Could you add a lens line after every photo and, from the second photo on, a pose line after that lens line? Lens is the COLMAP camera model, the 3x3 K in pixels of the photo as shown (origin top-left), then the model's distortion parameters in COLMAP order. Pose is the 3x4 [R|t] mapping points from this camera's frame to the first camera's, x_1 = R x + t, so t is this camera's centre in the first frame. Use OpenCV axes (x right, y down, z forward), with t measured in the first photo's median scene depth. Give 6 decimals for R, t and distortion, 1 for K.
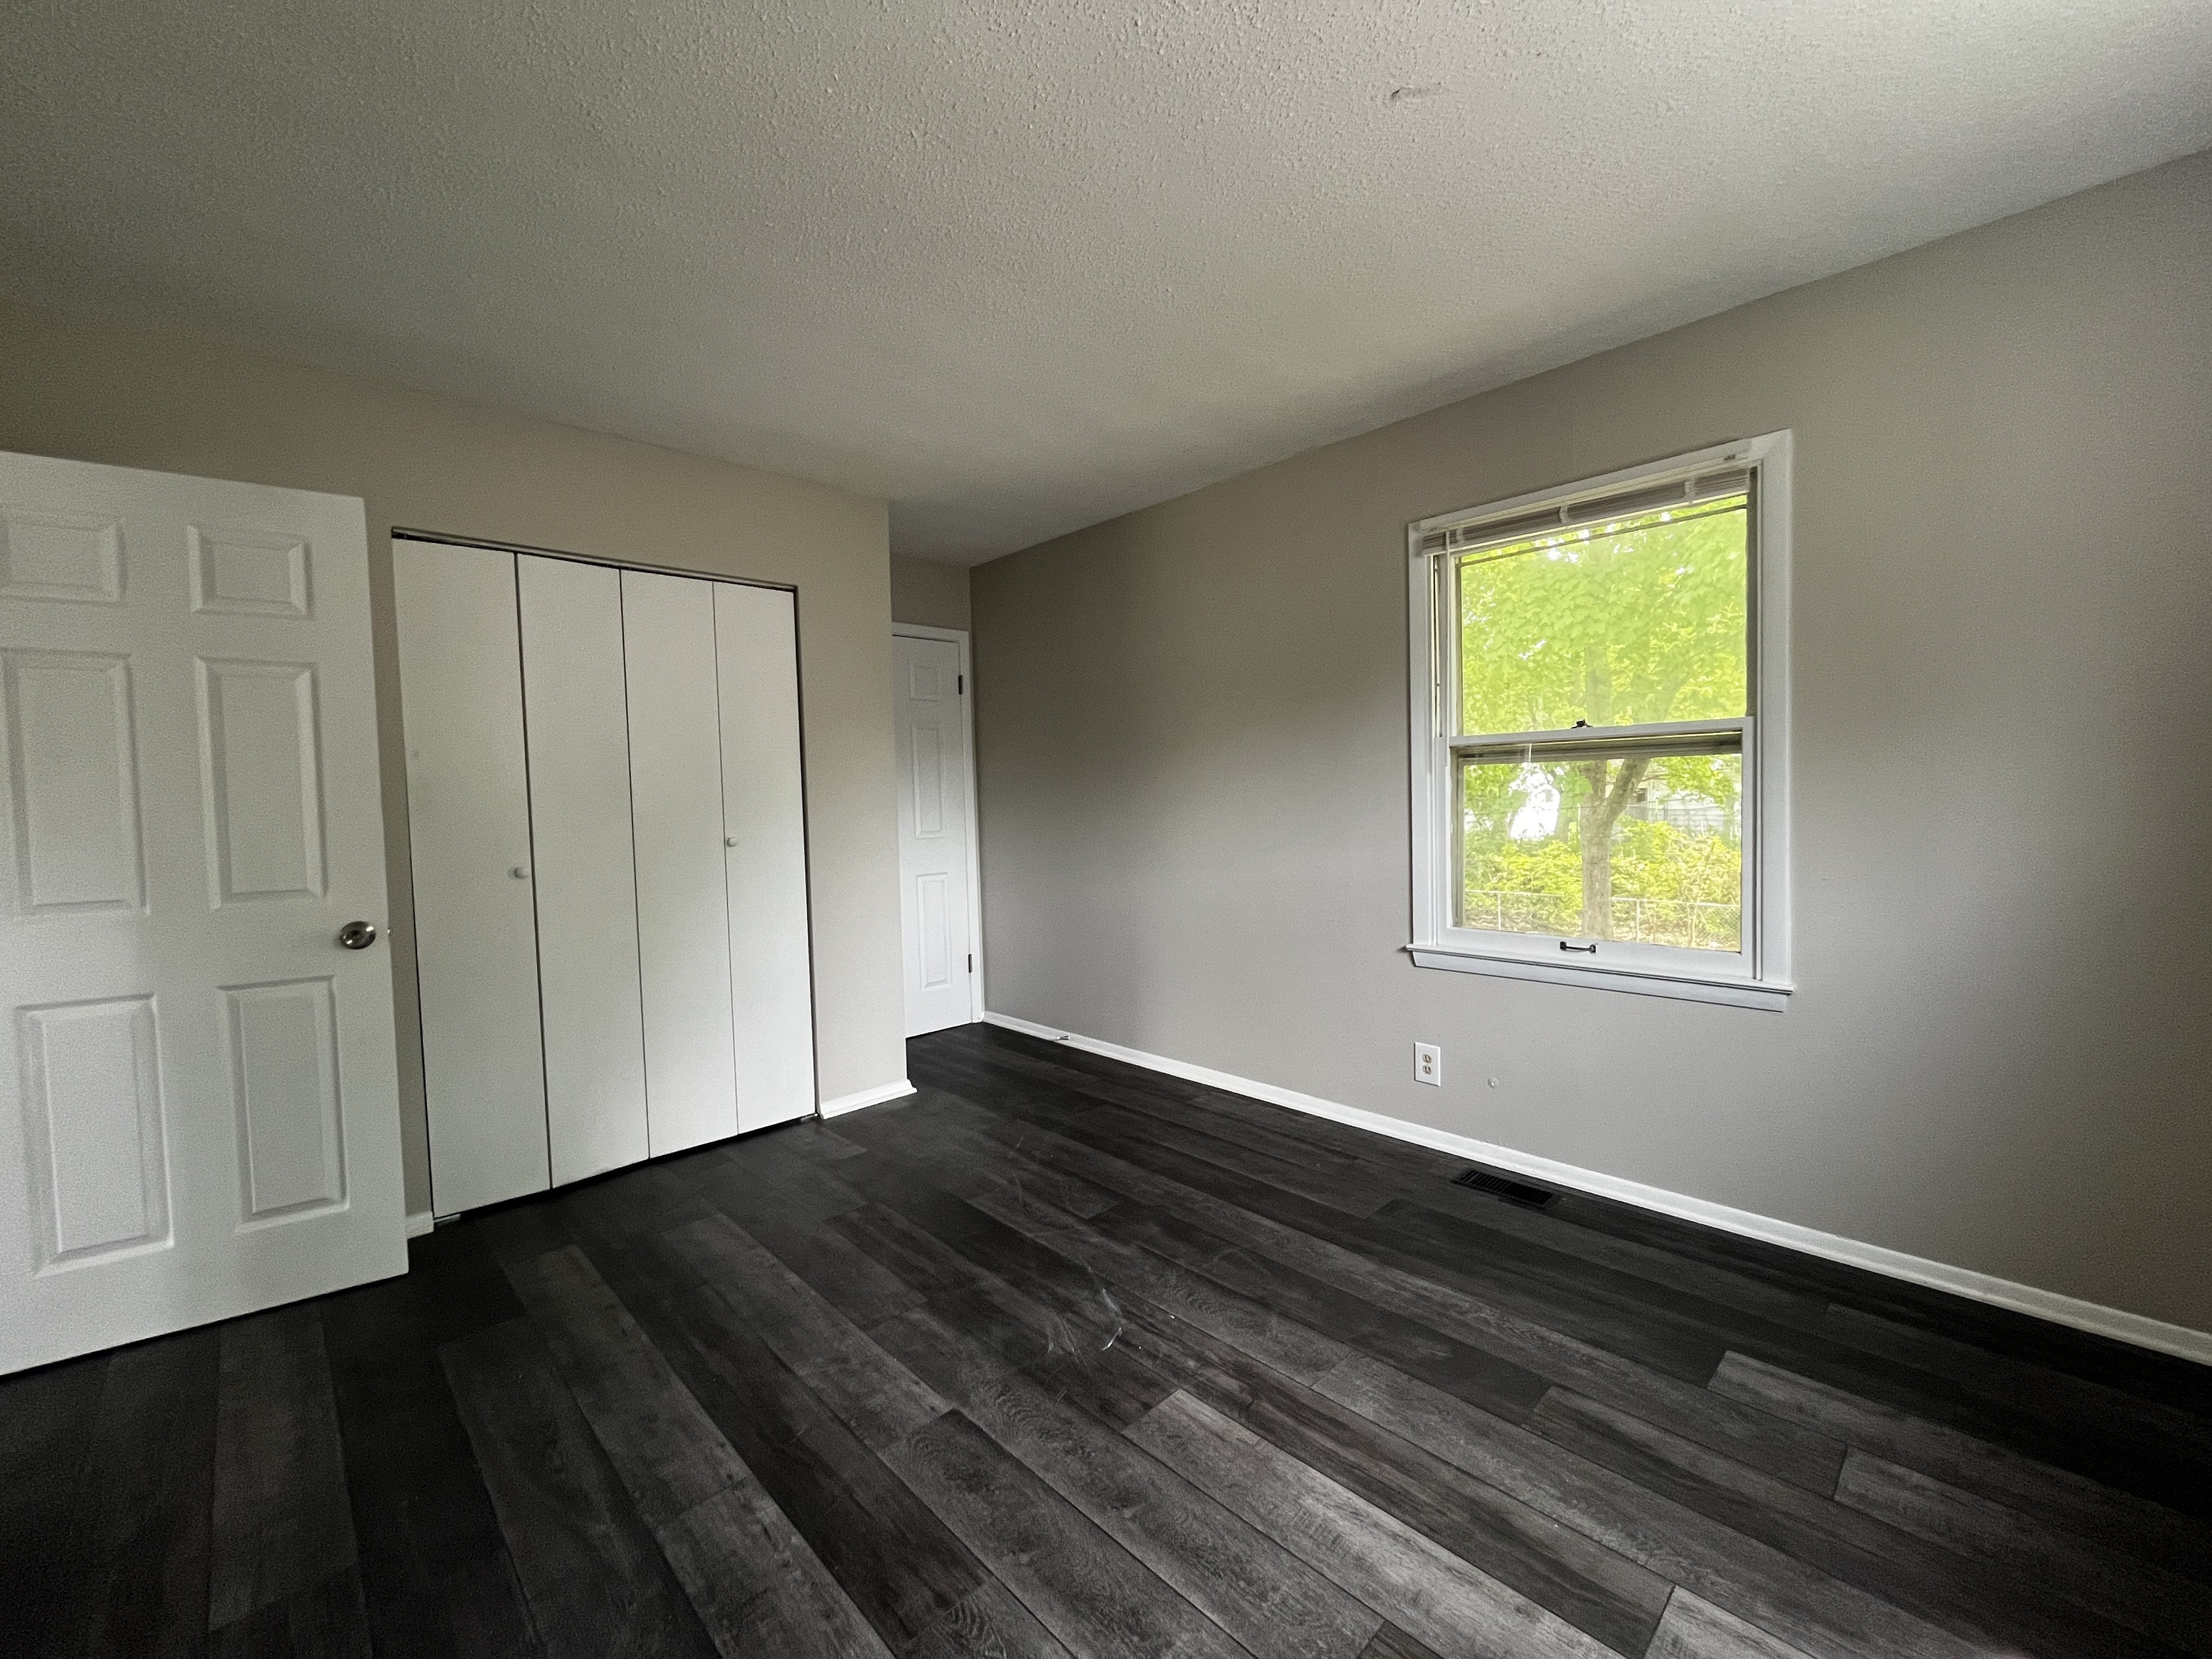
lens RADIAL K [[892.5, 0, 1106.0], [0, 892.5, 829.5], [0, 0, 1]] dist [0.001898, 0.000009]
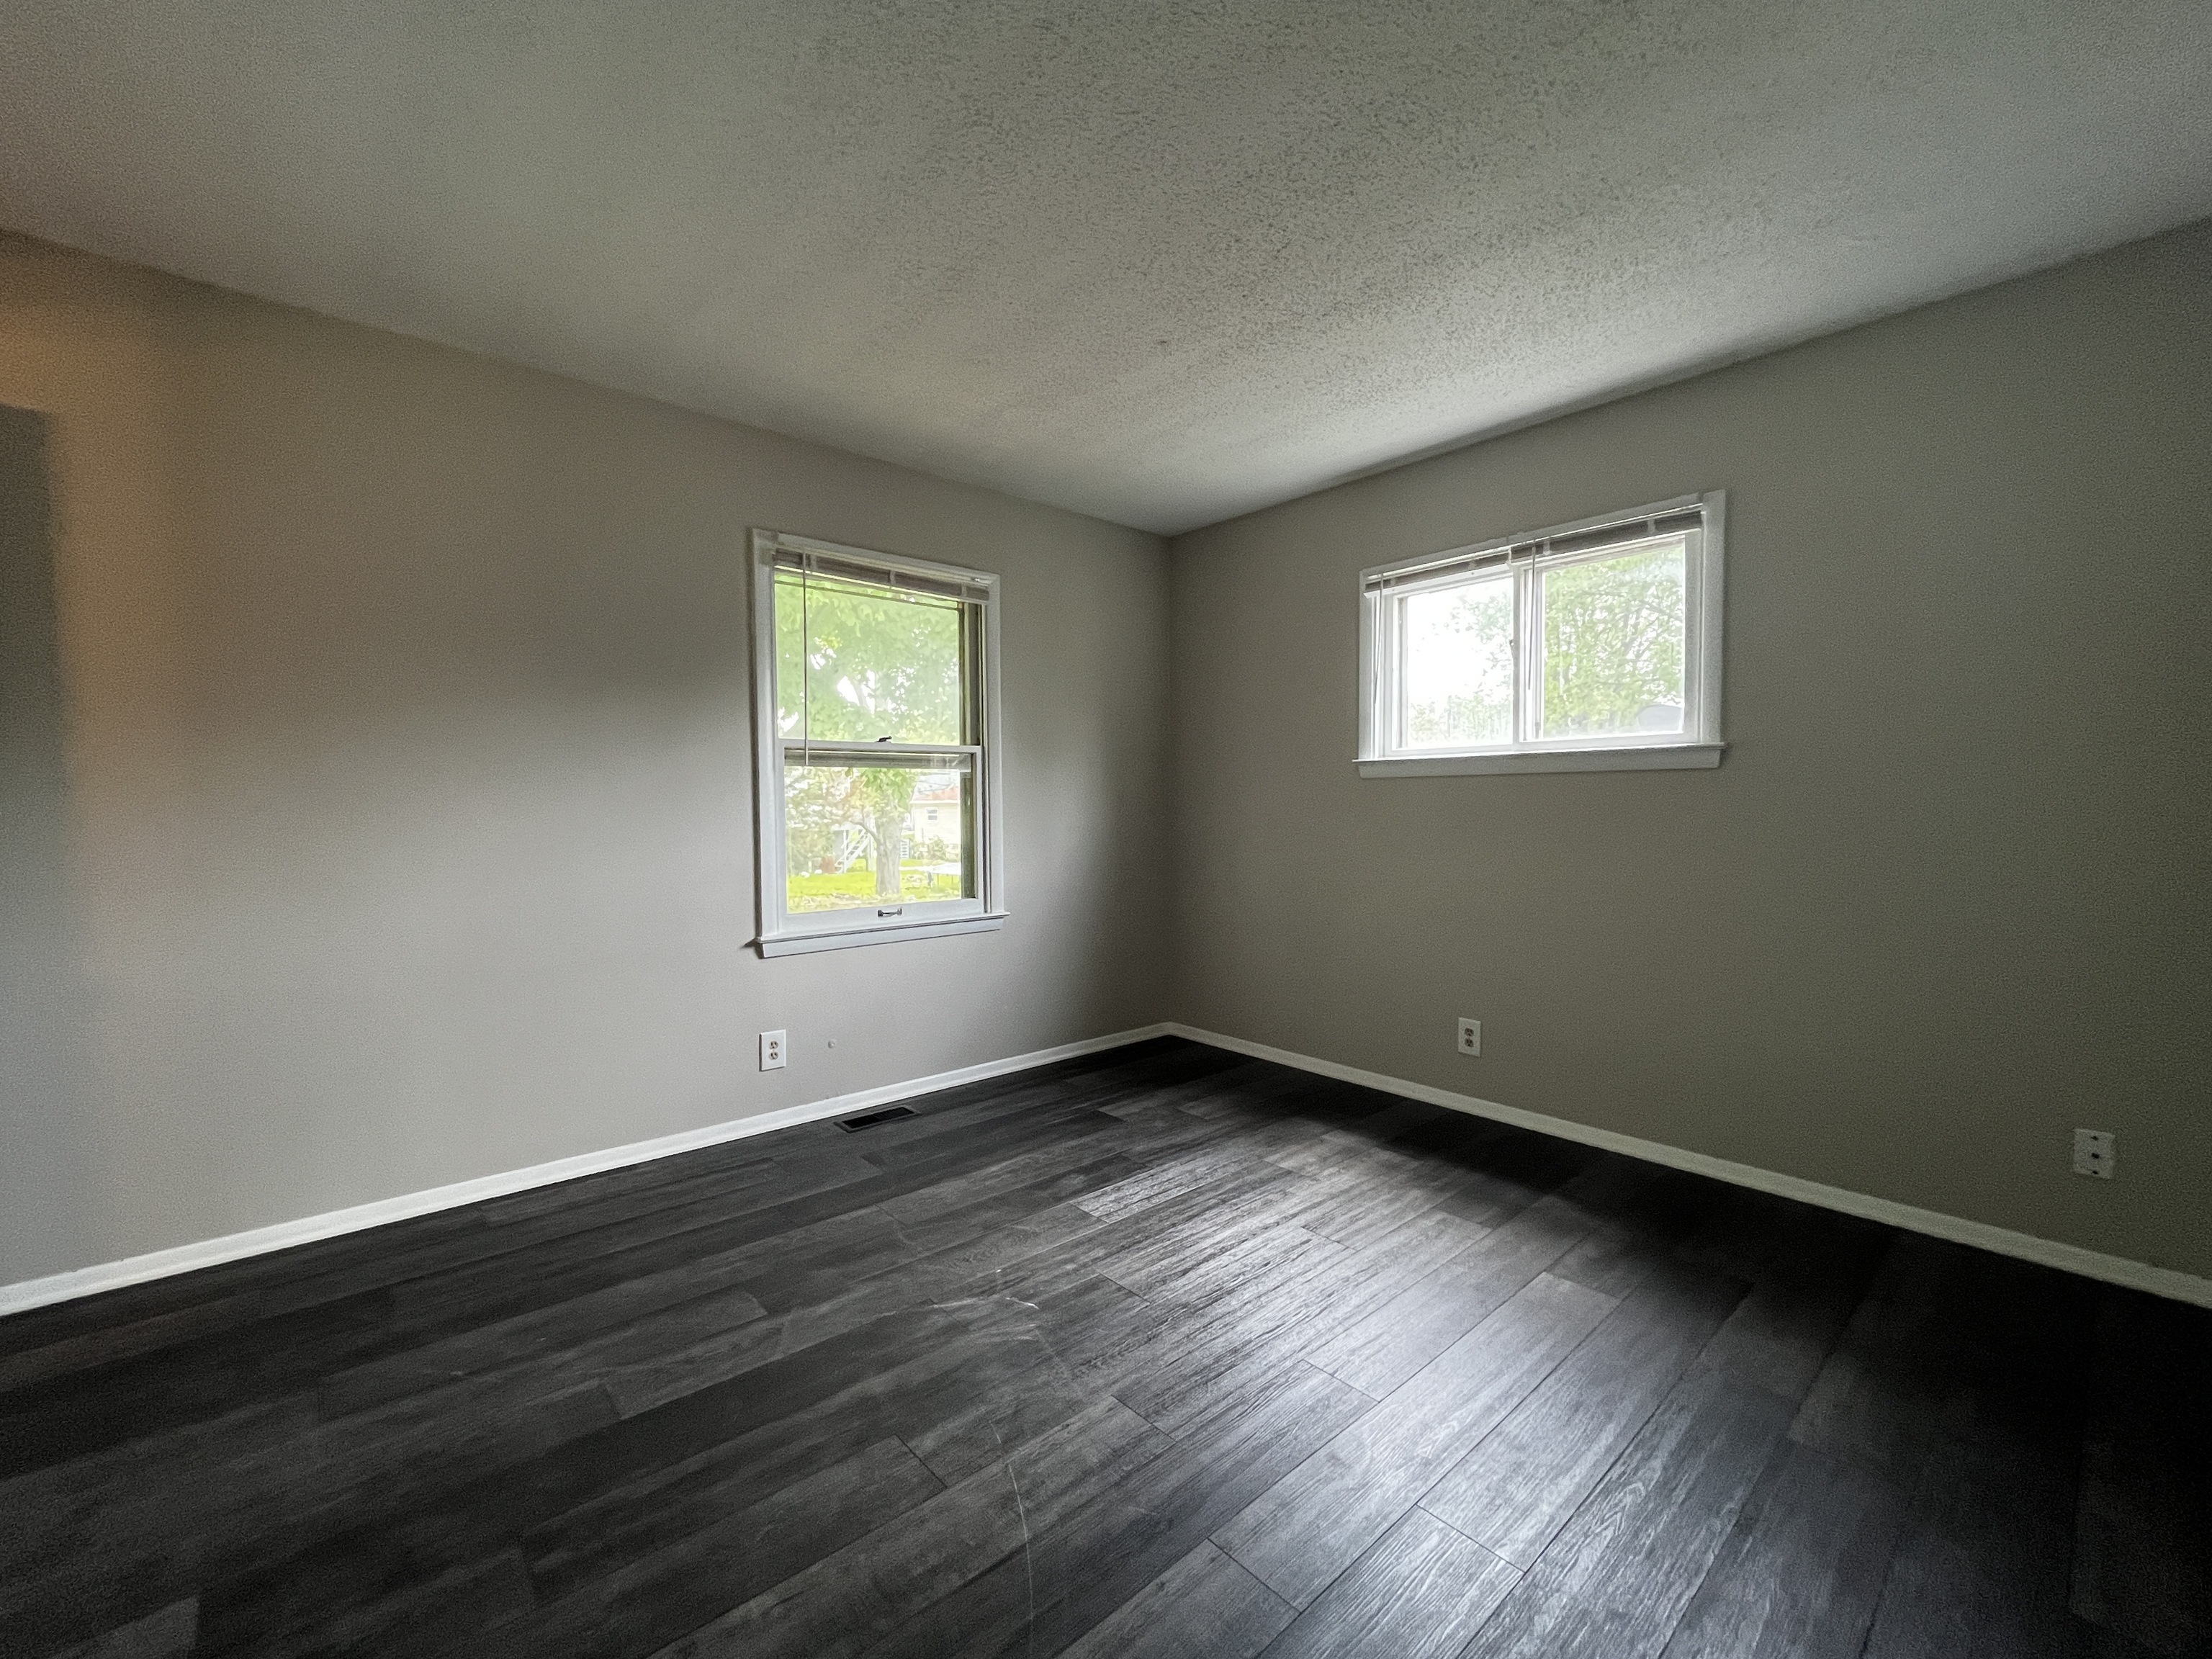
lens RADIAL K [[892.5, 0, 1106.0], [0, 892.5, 829.5], [0, 0, 1]] dist [0.001898, 0.000009]
pose [[0.067505, -0.005519, 0.997704, -0.778673], [0.049566, 0.998769, 0.002171, 0.026687], [-0.996487, 0.049305, 0.067695, 0.632261]]
